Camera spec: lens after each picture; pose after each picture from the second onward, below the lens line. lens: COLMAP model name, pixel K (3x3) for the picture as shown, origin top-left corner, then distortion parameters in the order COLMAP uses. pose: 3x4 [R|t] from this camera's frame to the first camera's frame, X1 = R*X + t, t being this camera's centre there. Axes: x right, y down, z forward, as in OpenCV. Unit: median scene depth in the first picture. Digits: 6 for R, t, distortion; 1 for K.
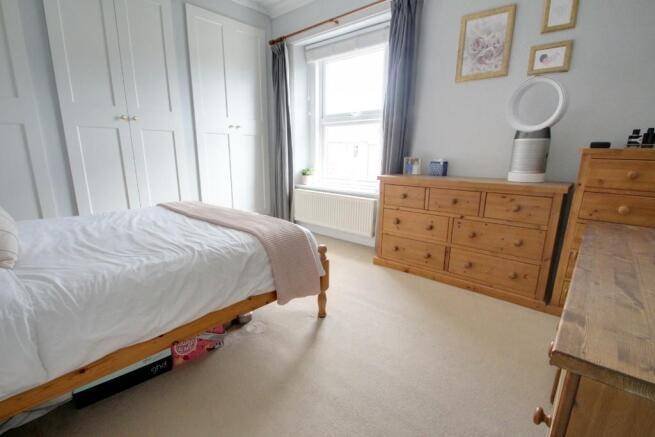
lens RADIAL K [[303.9, 0, 326.6], [0, 303.9, 220.8], [0, 0, 1]] dist [0.002576, 0.000170]
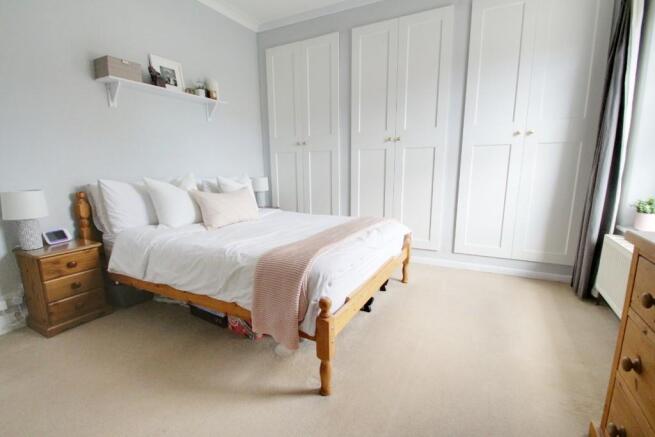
lens RADIAL K [[303.9, 0, 327.3], [0, 303.9, 220.8], [0, 0, 1]] dist [0.002576, 0.000170]
pose [[0.221959, 0.162459, -0.961427, 0.528464], [-0.209235, 0.970988, 0.115770, -0.148878], [0.952342, 0.175468, 0.249512, 0.654039]]
